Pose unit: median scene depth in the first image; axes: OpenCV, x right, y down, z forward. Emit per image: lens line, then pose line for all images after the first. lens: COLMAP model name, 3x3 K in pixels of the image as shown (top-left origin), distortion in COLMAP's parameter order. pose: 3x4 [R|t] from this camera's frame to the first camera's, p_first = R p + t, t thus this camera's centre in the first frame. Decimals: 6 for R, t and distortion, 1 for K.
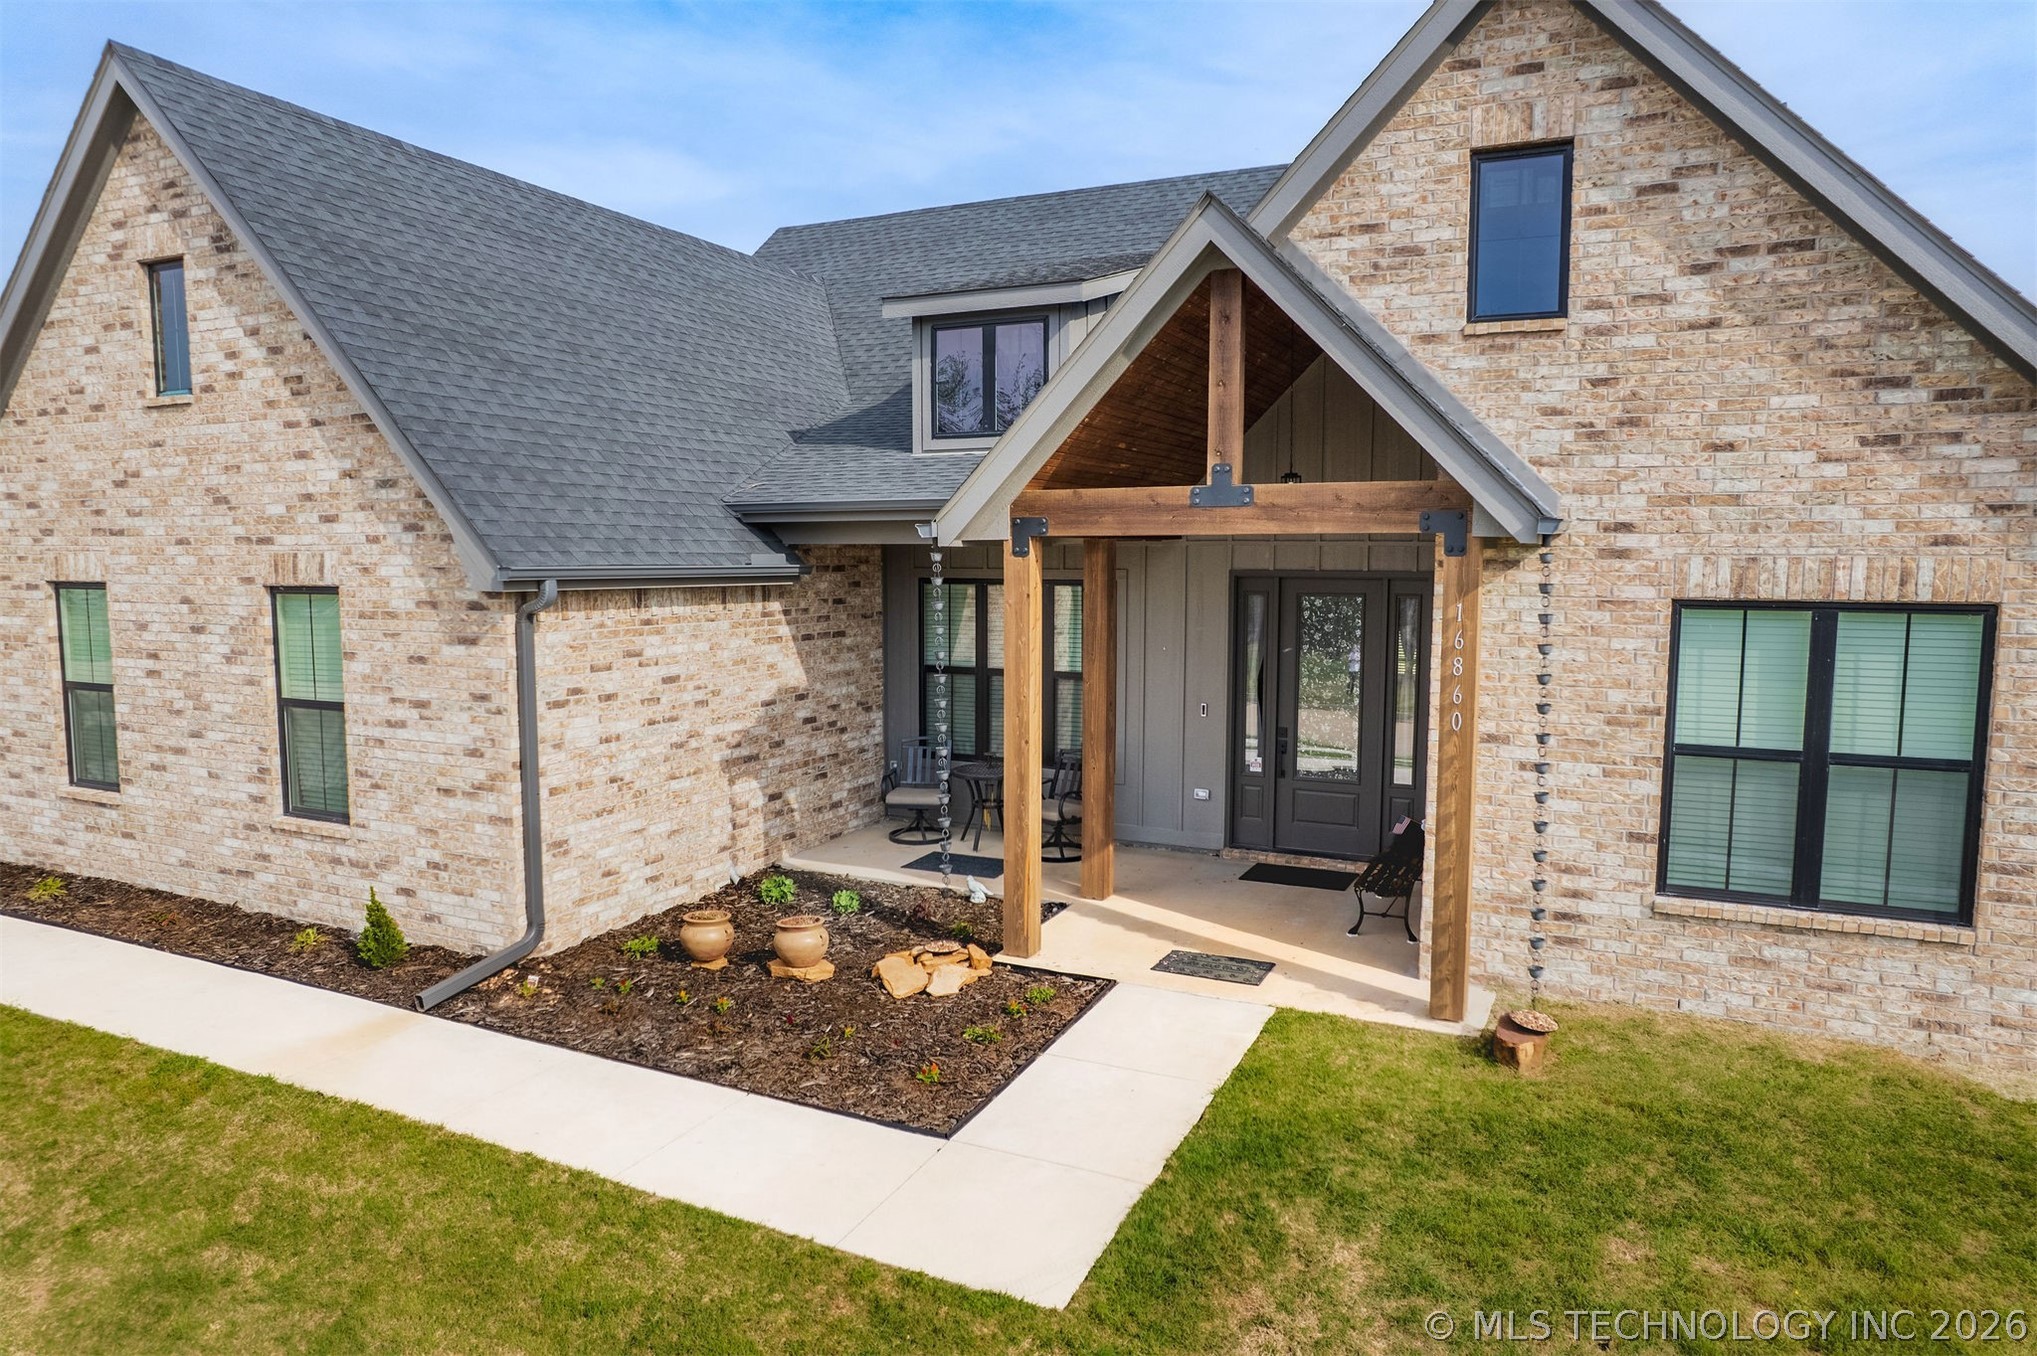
lens RADIAL K [[1307.0, 0, 1013.3], [0, 1307.0, 692.7], [0, 0, 1]] dist [-0.049965, 0.043330]
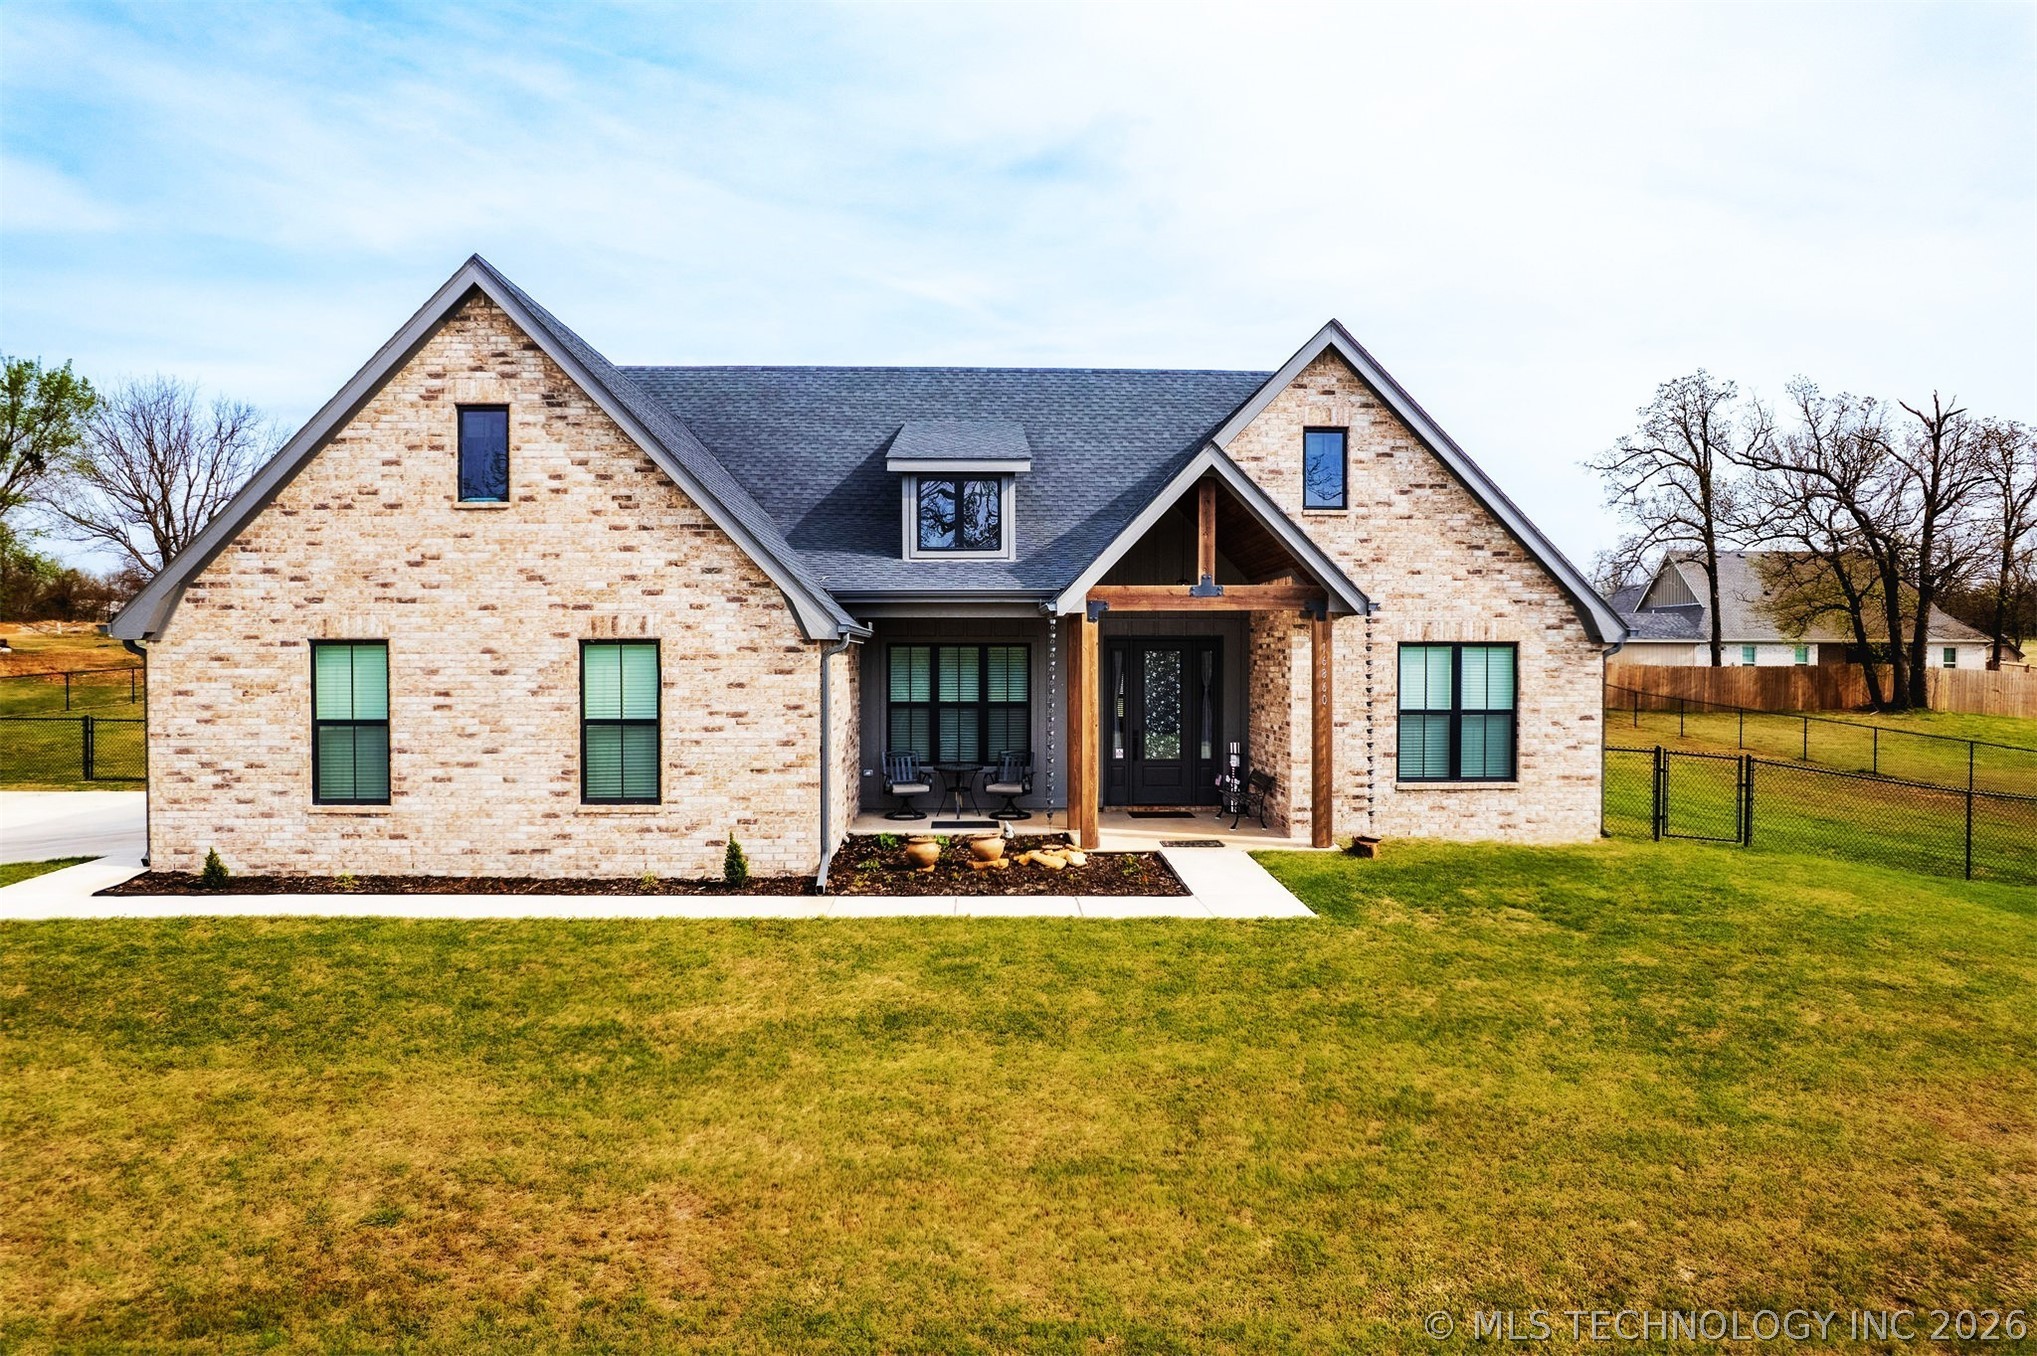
lens RADIAL K [[1307.0, 0, 1032.4], [0, 1307.0, 688.5], [0, 0, 1]] dist [-0.049965, 0.043330]
pose [[0.882423, -0.014905, 0.470221, -0.906172], [0.052075, 0.996451, -0.066140, 0.101310], [-0.467566, 0.082850, 0.880067, -0.533510]]
